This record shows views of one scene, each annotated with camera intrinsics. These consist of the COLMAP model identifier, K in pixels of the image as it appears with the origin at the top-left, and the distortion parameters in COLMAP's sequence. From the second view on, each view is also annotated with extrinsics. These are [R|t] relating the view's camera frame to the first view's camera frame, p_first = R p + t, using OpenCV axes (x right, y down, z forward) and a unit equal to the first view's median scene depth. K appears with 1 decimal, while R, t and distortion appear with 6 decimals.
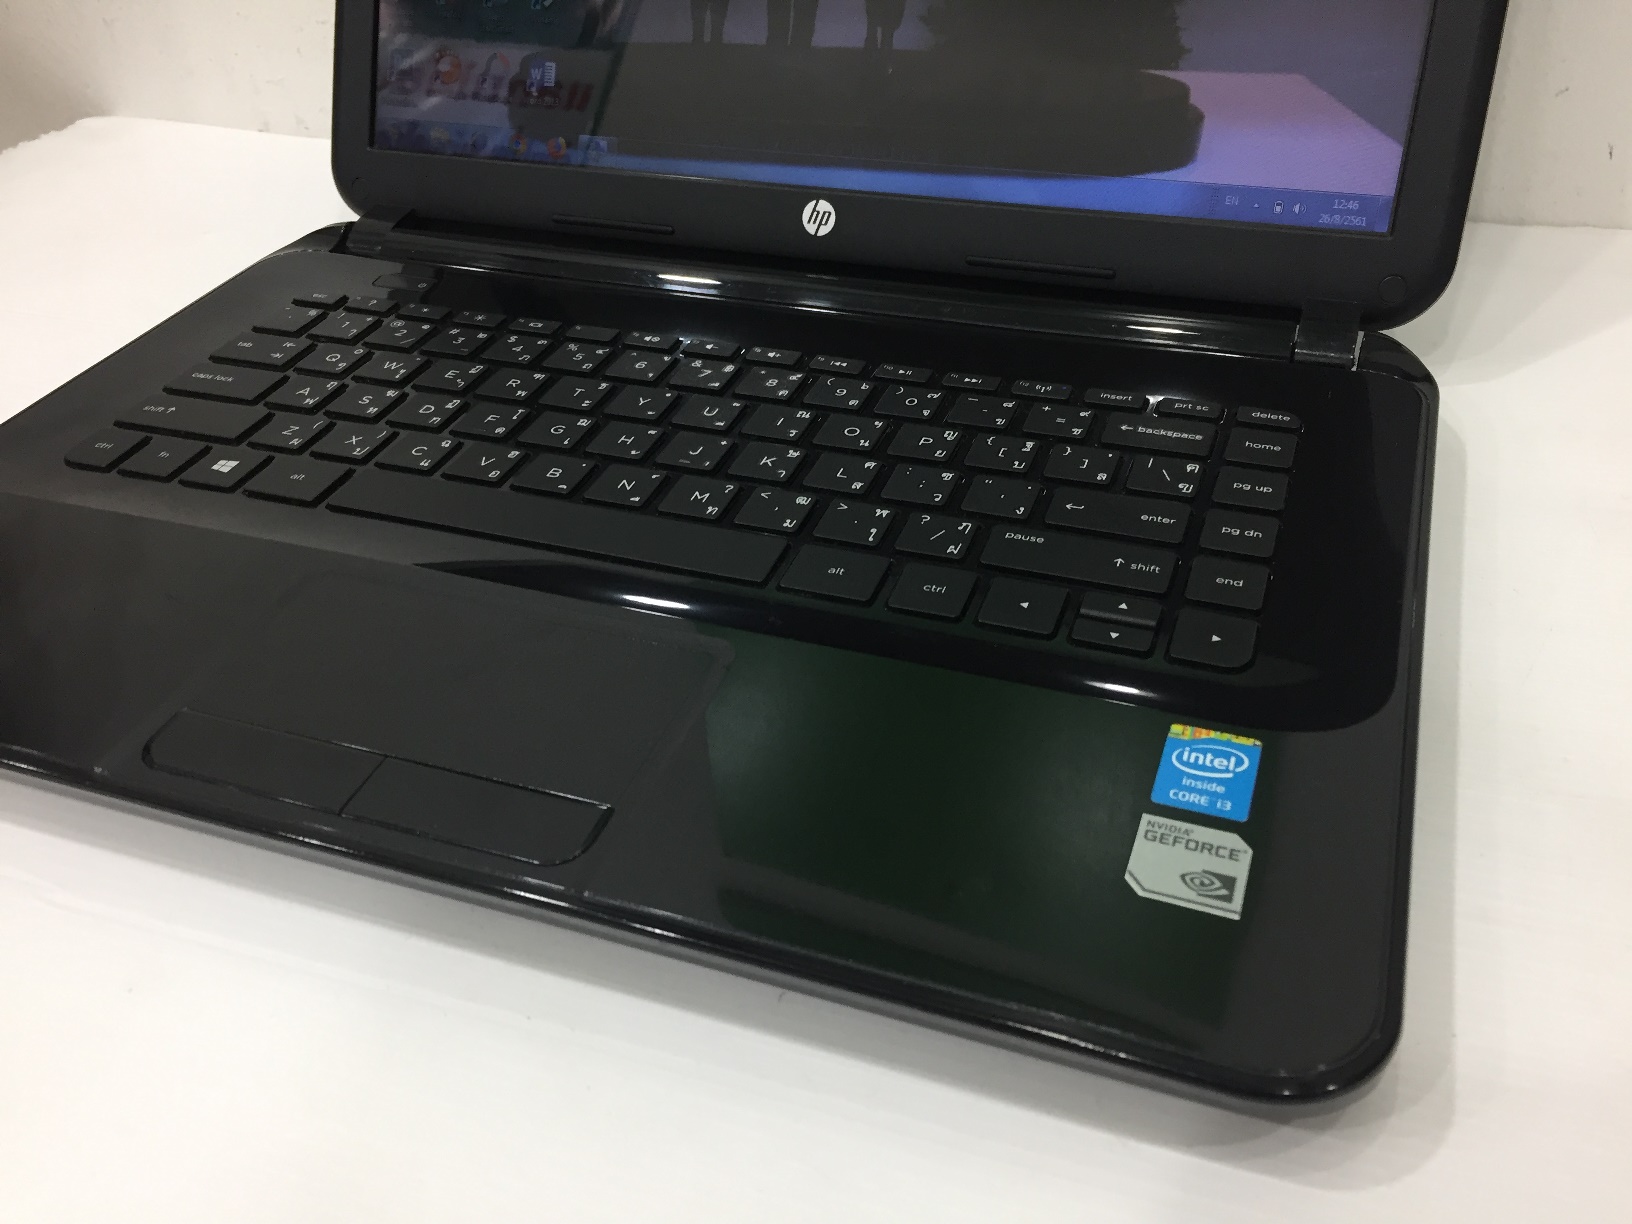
lens RADIAL K [[1454.6, 0, 818.7], [0, 1454.6, 586.0], [0, 0, 1]] dist [0.102696, -0.184884]
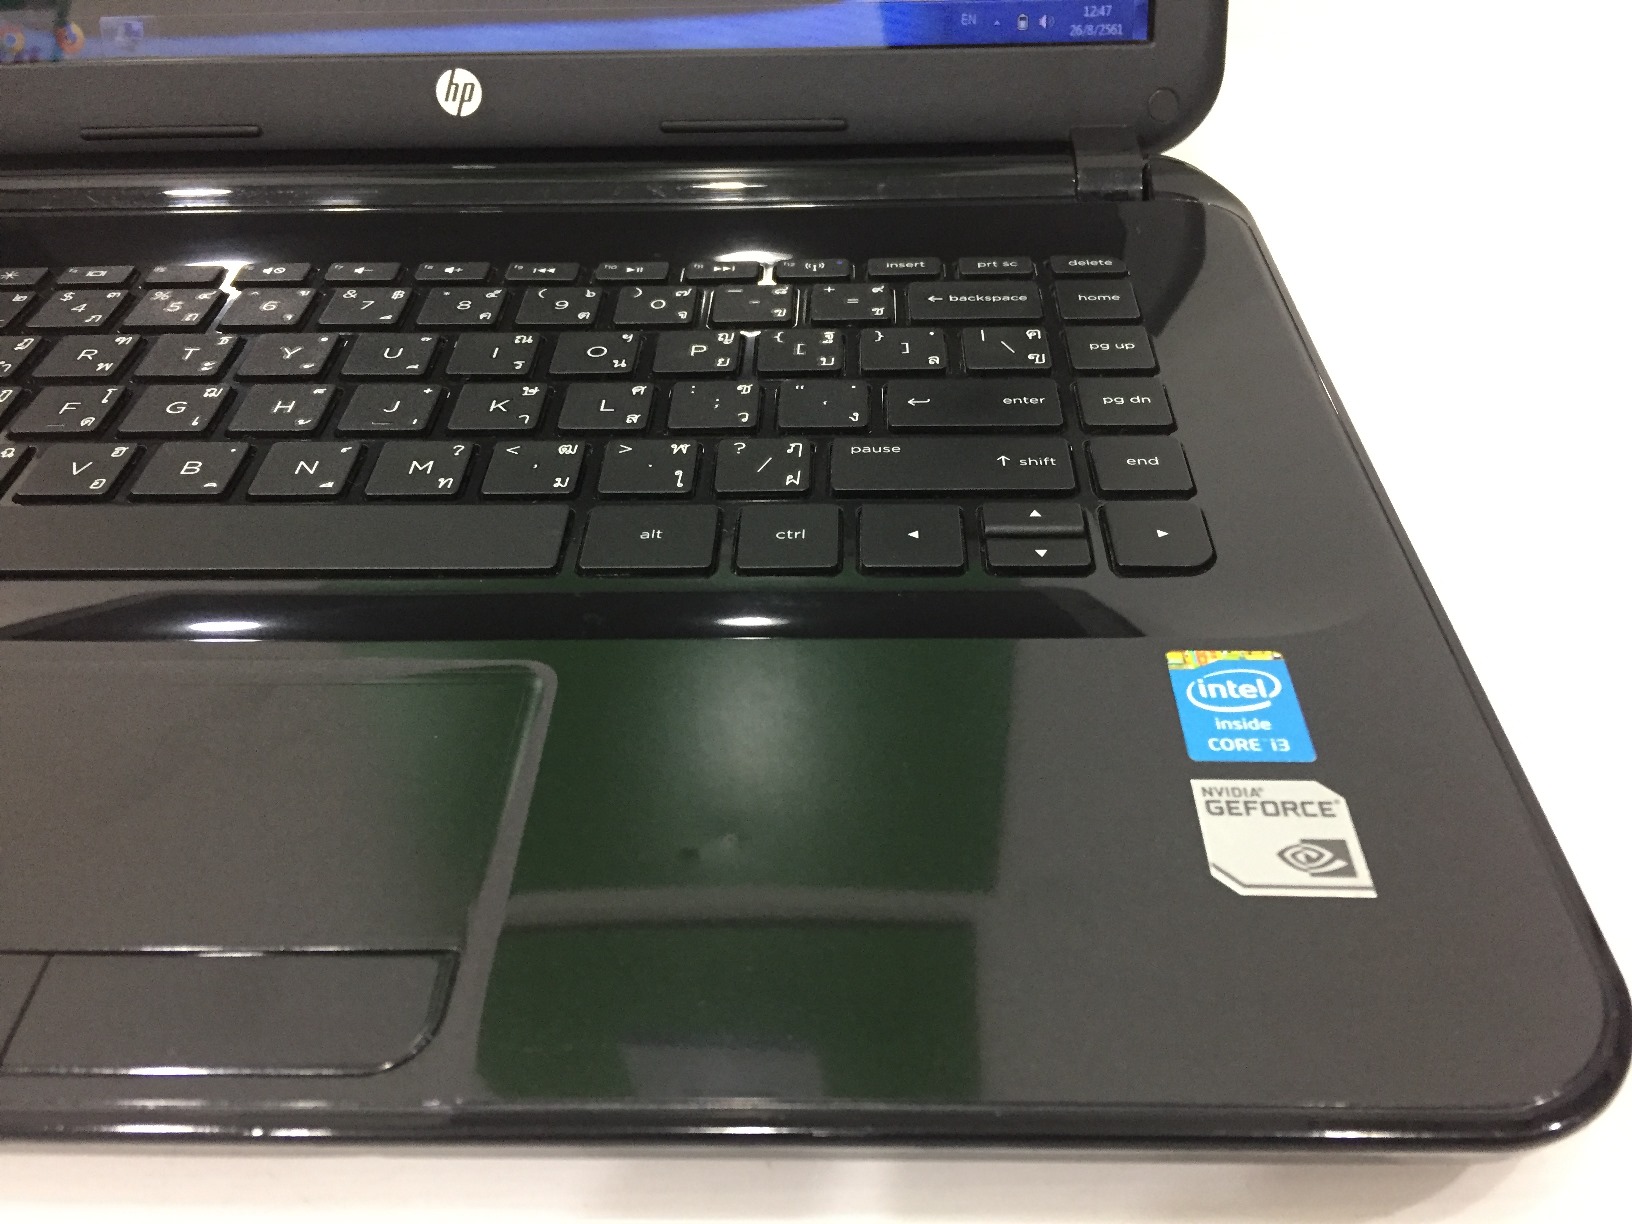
lens RADIAL K [[1454.6, 0, 818.7], [0, 1454.6, 586.0], [0, 0, 1]] dist [0.102696, -0.184884]
pose [[0.943940, -0.184998, 0.273412, -0.104650], [0.173570, 0.982632, 0.065635, -0.016968], [-0.280805, -0.014500, 0.959655, 0.250136]]
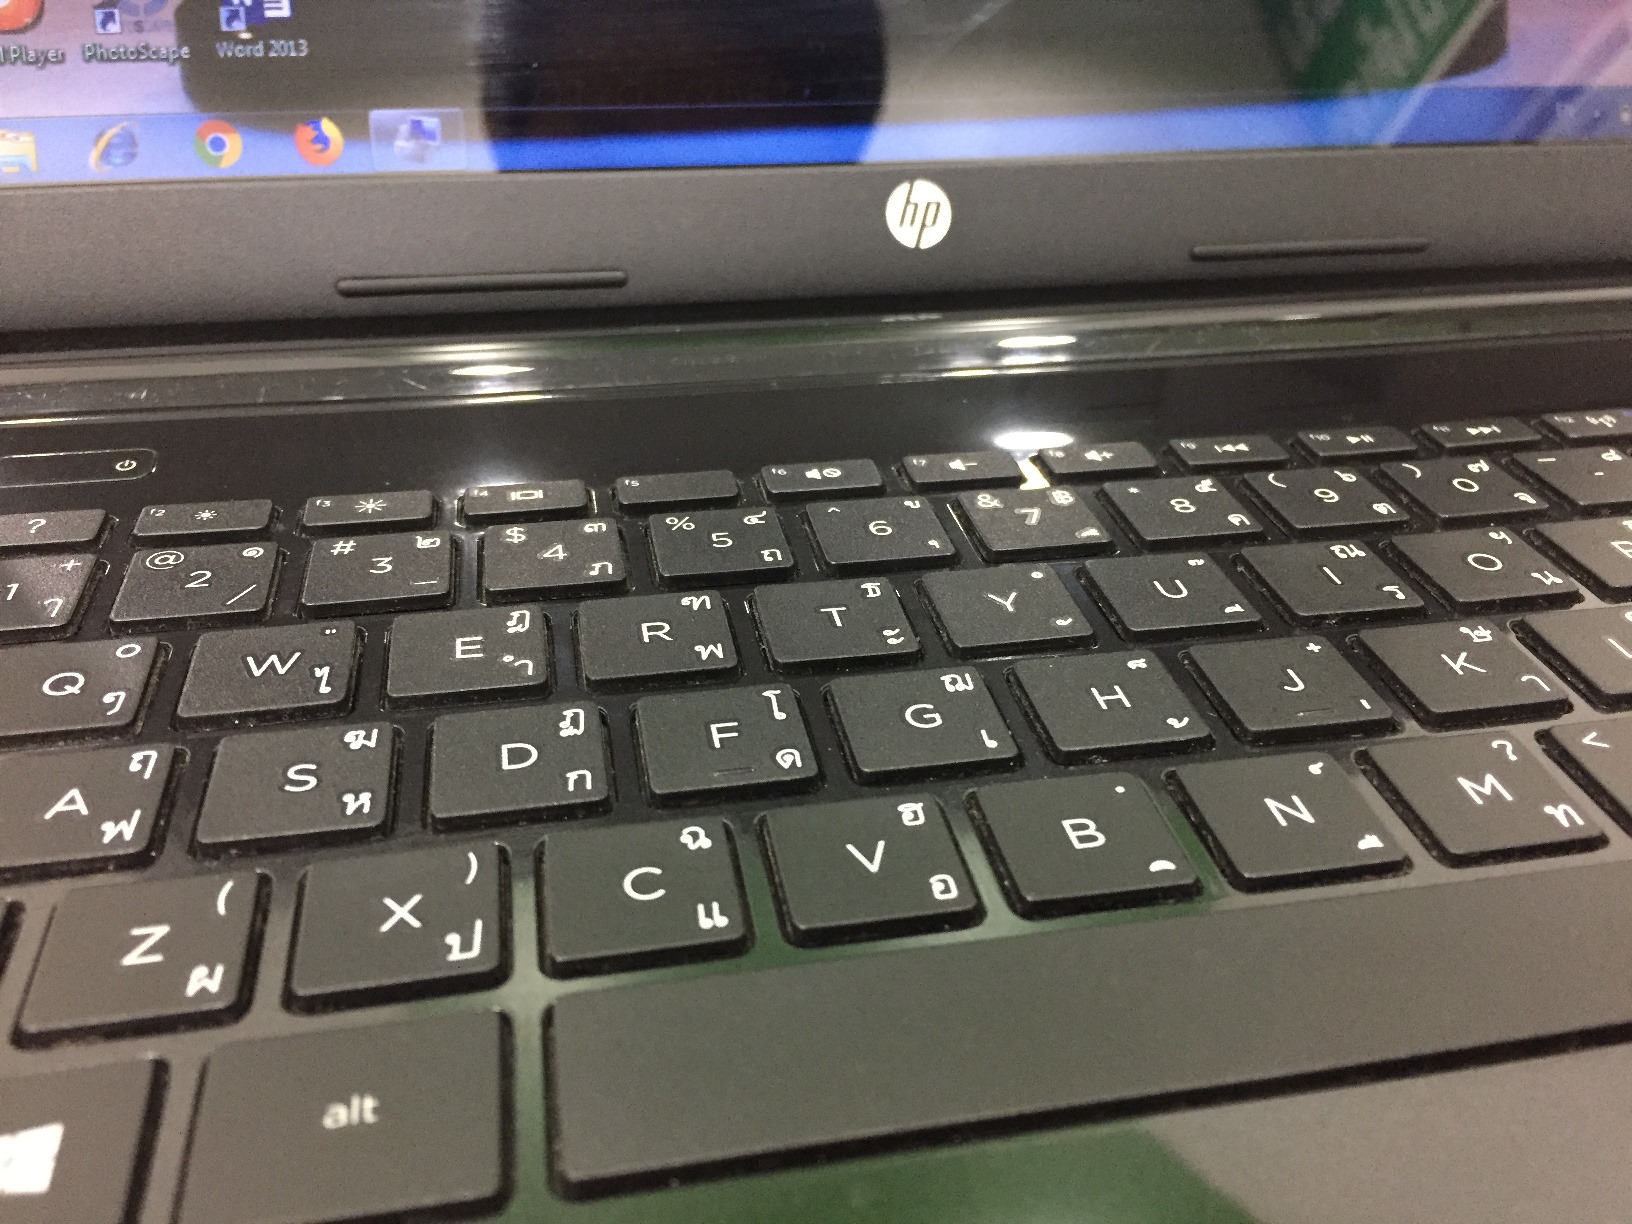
lens RADIAL K [[1454.6, 0, 818.7], [0, 1454.6, 586.0], [0, 0, 1]] dist [0.102696, -0.184884]
pose [[0.847676, -0.207485, 0.488257, -0.412136], [0.251937, 0.967386, -0.026304, -0.148138], [-0.466875, 0.145307, 0.872303, 0.730553]]
